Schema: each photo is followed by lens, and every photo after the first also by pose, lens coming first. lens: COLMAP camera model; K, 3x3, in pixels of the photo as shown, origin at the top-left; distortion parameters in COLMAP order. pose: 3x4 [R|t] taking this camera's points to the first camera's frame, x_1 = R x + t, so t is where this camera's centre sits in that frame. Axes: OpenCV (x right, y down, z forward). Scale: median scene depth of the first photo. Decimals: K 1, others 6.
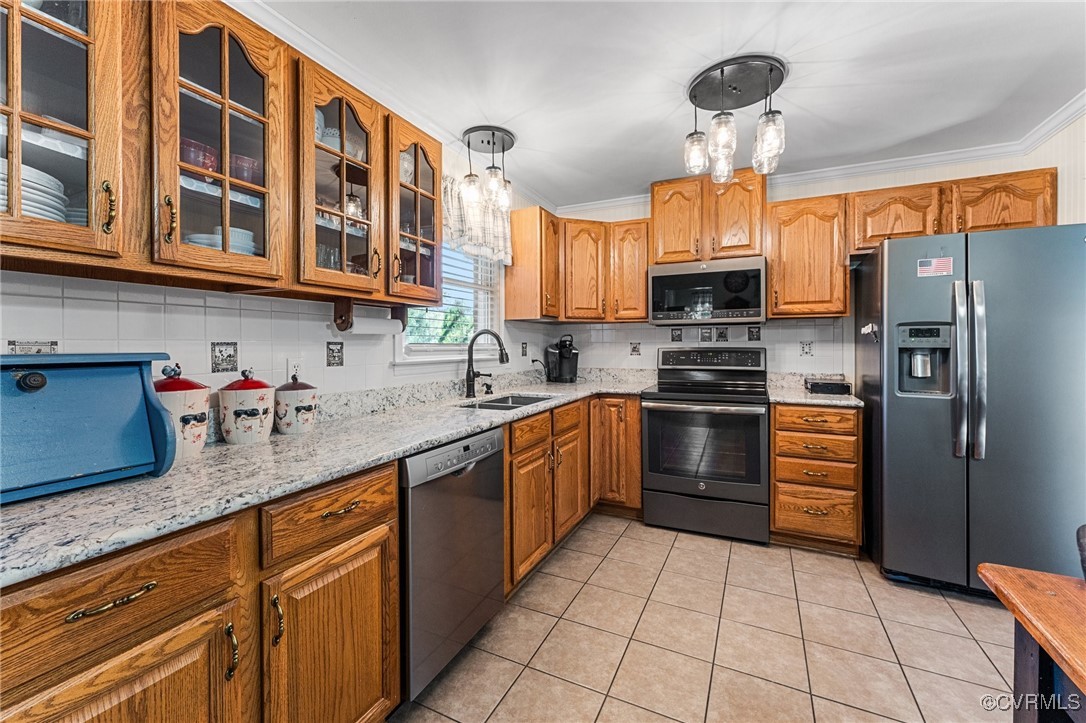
lens RADIAL K [[442.8, 0, 545.5], [0, 442.8, 351.5], [0, 0, 1]] dist [-0.002374, 0.000430]
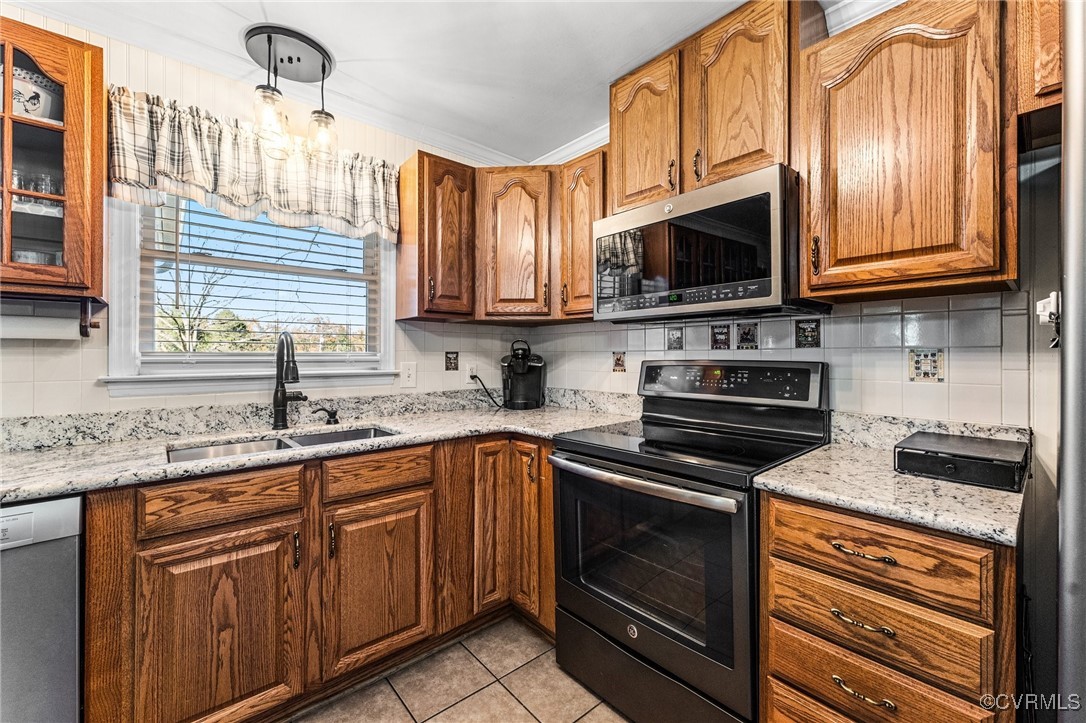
lens RADIAL K [[442.8, 0, 539.3], [0, 442.8, 358.5], [0, 0, 1]] dist [-0.002374, 0.000430]
pose [[0.913182, 0.005578, -0.407514, 0.432746], [-0.007823, 0.999962, -0.003843, -0.008213], [0.407477, 0.006697, 0.913191, 0.455005]]
